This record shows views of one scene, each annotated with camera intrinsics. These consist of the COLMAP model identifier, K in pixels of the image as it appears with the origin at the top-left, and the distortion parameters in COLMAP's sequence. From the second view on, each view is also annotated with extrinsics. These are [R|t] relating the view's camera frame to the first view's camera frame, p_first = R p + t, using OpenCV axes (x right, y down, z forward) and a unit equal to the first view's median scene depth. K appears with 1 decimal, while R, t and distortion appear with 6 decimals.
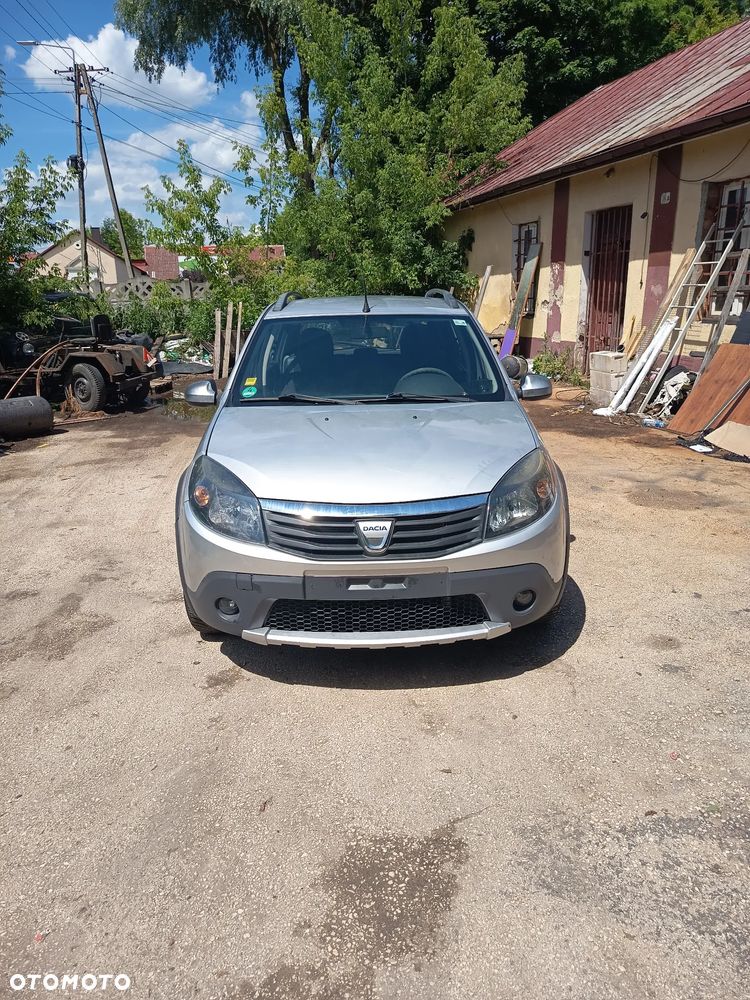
lens RADIAL K [[720.8, 0, 302.7], [0, 720.8, 496.7], [0, 0, 1]] dist [0.044073, -0.044468]
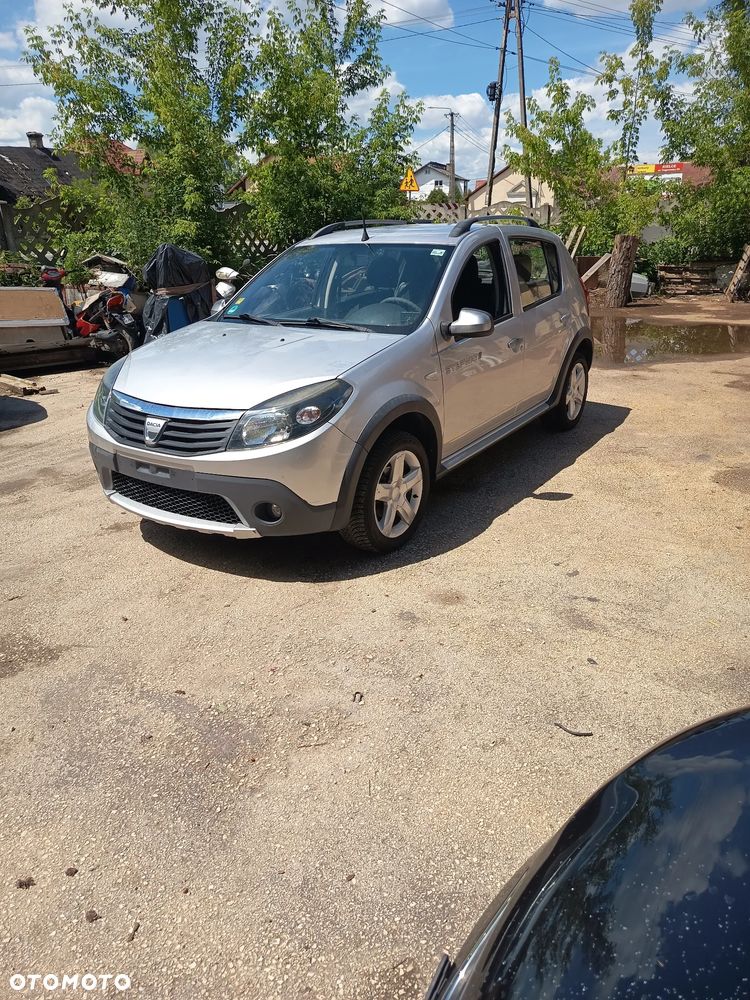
lens RADIAL K [[701.4, 0, 377.3], [0, 701.4, 486.8], [0, 0, 1]] dist [0.039443, -0.032869]
pose [[0.825178, 0.194905, -0.530183, 0.645558], [-0.145156, 0.980234, 0.134430, -0.041145], [0.545904, -0.033970, 0.837159, 0.124121]]
